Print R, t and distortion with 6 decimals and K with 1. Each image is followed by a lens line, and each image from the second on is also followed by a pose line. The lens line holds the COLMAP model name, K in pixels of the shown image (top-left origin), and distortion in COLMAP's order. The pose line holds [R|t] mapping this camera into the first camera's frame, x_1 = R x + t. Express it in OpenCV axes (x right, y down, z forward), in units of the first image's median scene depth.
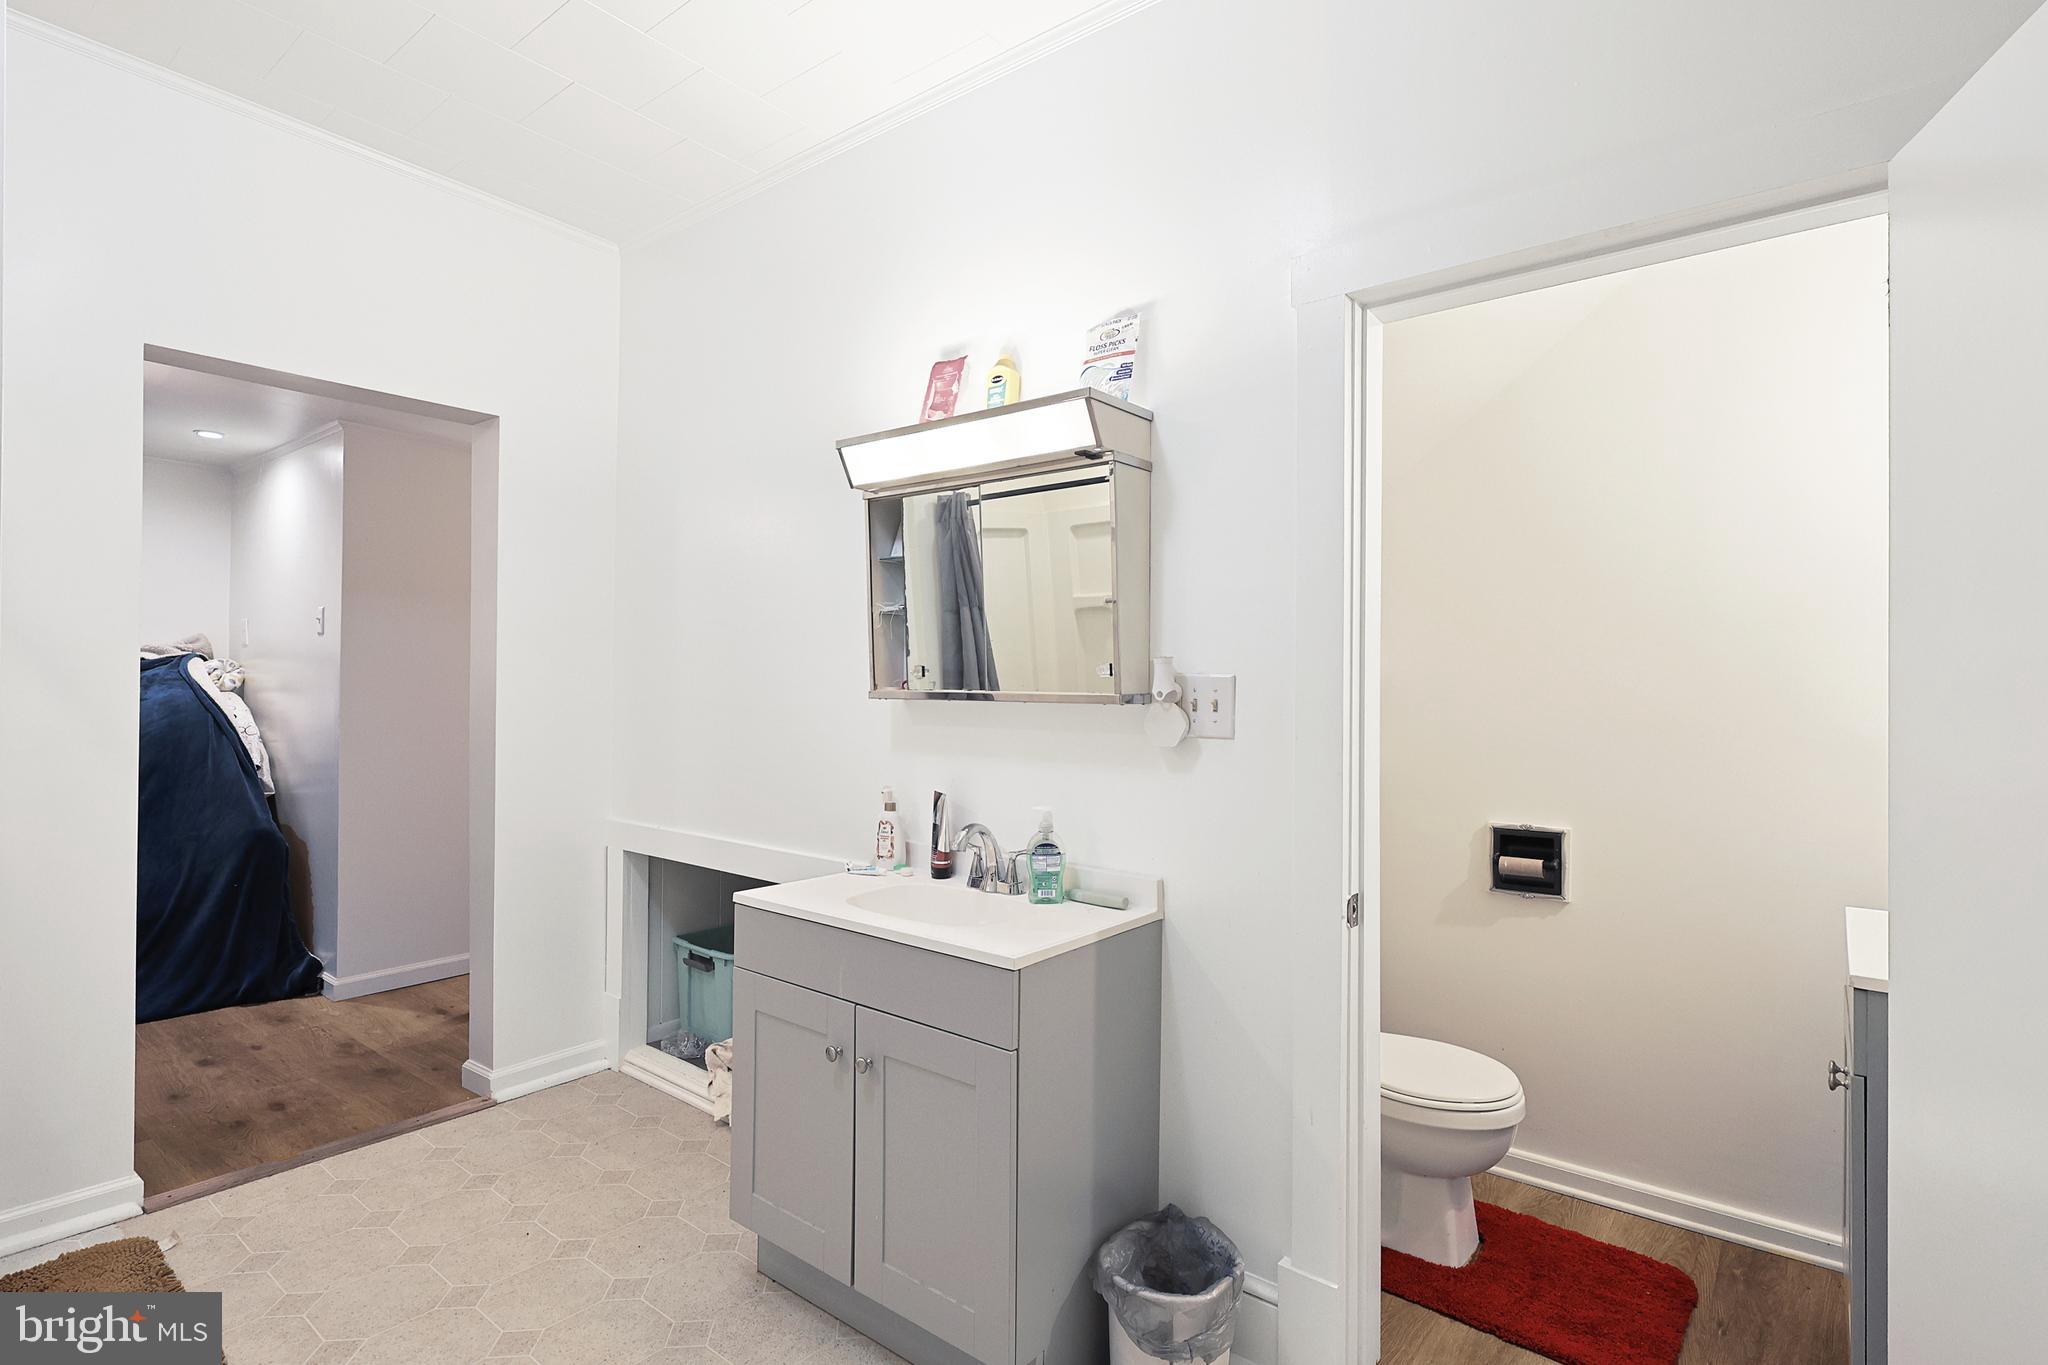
lens RADIAL K [[992.1, 0, 1029.8], [0, 992.1, 684.2], [0, 0, 1]] dist [0.000659, -0.000170]
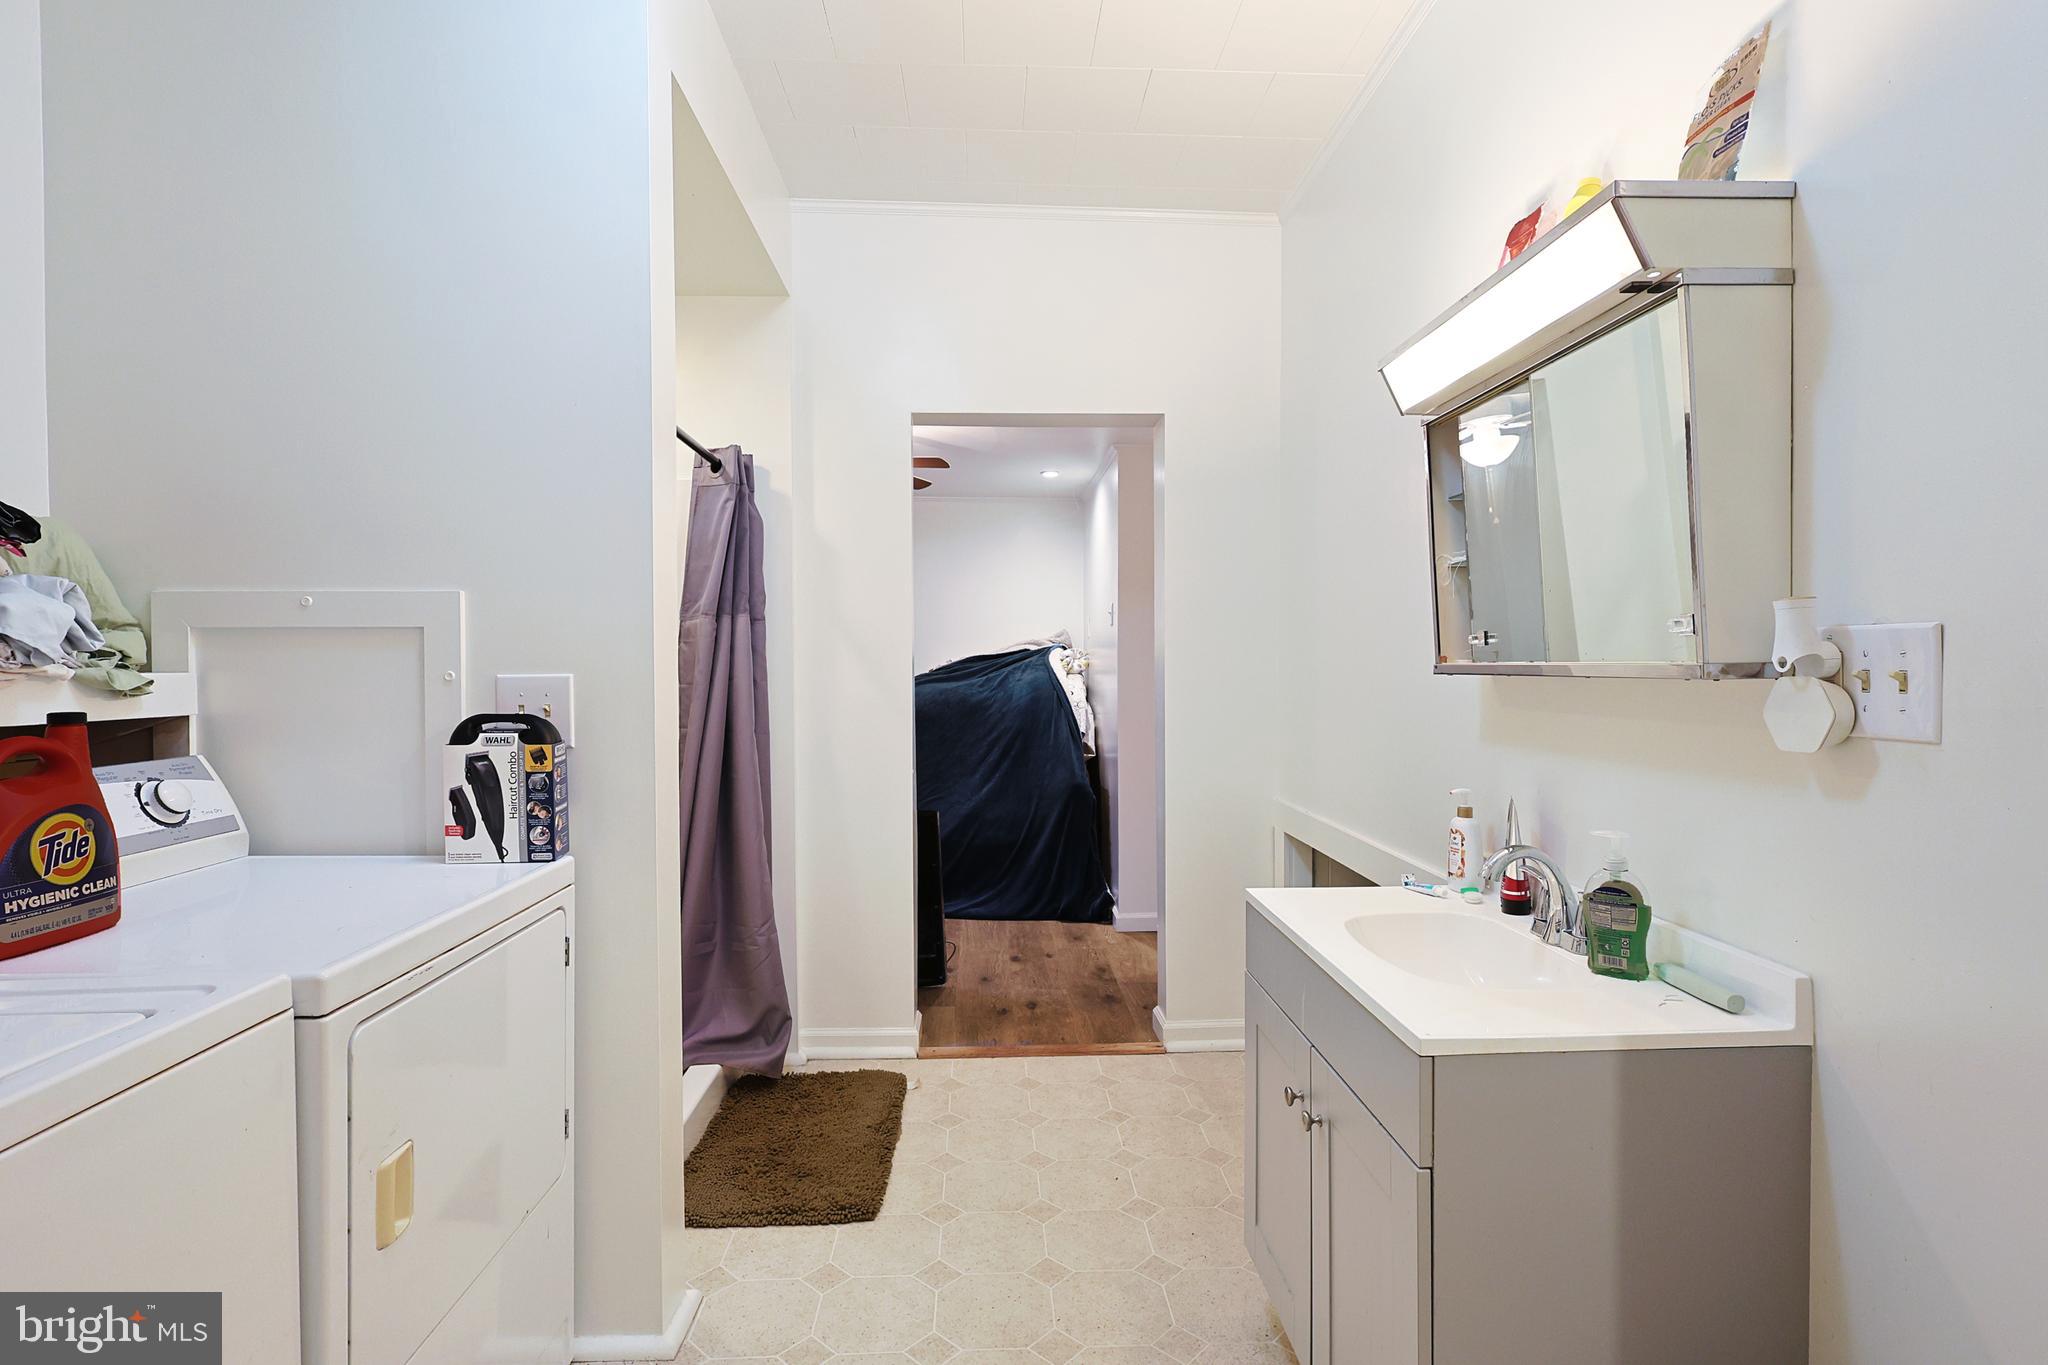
lens RADIAL K [[997.1, 0, 1028.9], [0, 997.1, 682.7], [0, 0, 1]] dist [-0.001216, 0.000107]
pose [[0.659570, 0.000683, -0.751643, 0.189528], [0.010874, 0.999886, 0.010450, 0.007759], [0.751564, -0.015066, 0.659488, 0.187464]]
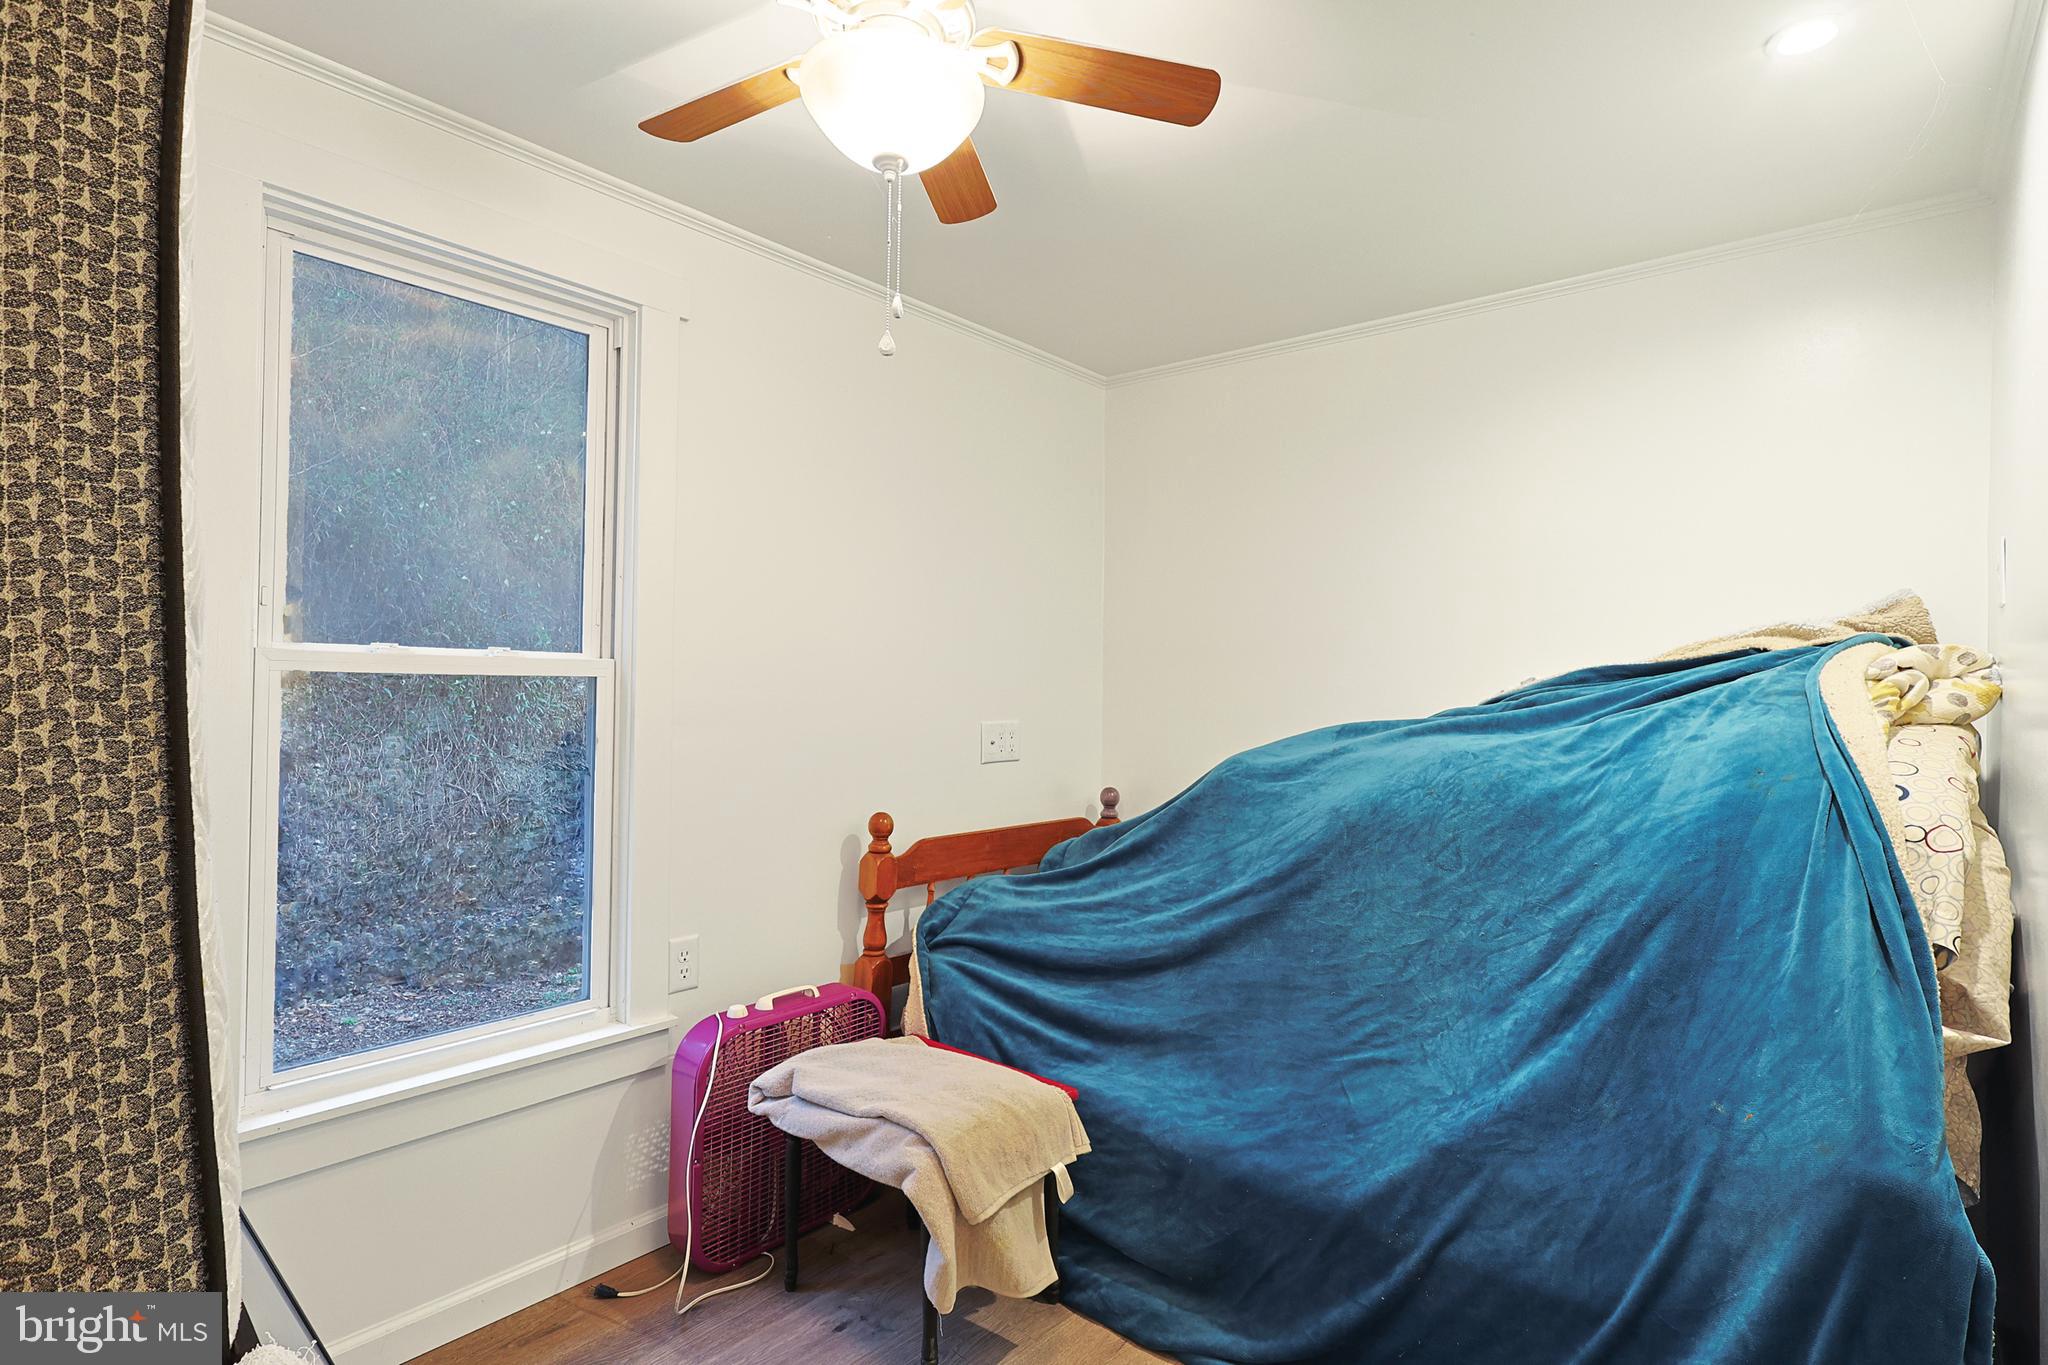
lens RADIAL K [[992.1, 0, 1029.8], [0, 992.1, 684.2], [0, 0, 1]] dist [0.000659, -0.000170]
pose [[-0.028494, -0.008947, -0.999554, -0.671828], [-0.012407, 0.999886, -0.008597, -0.001878], [0.999517, 0.012156, -0.028601, 1.086405]]
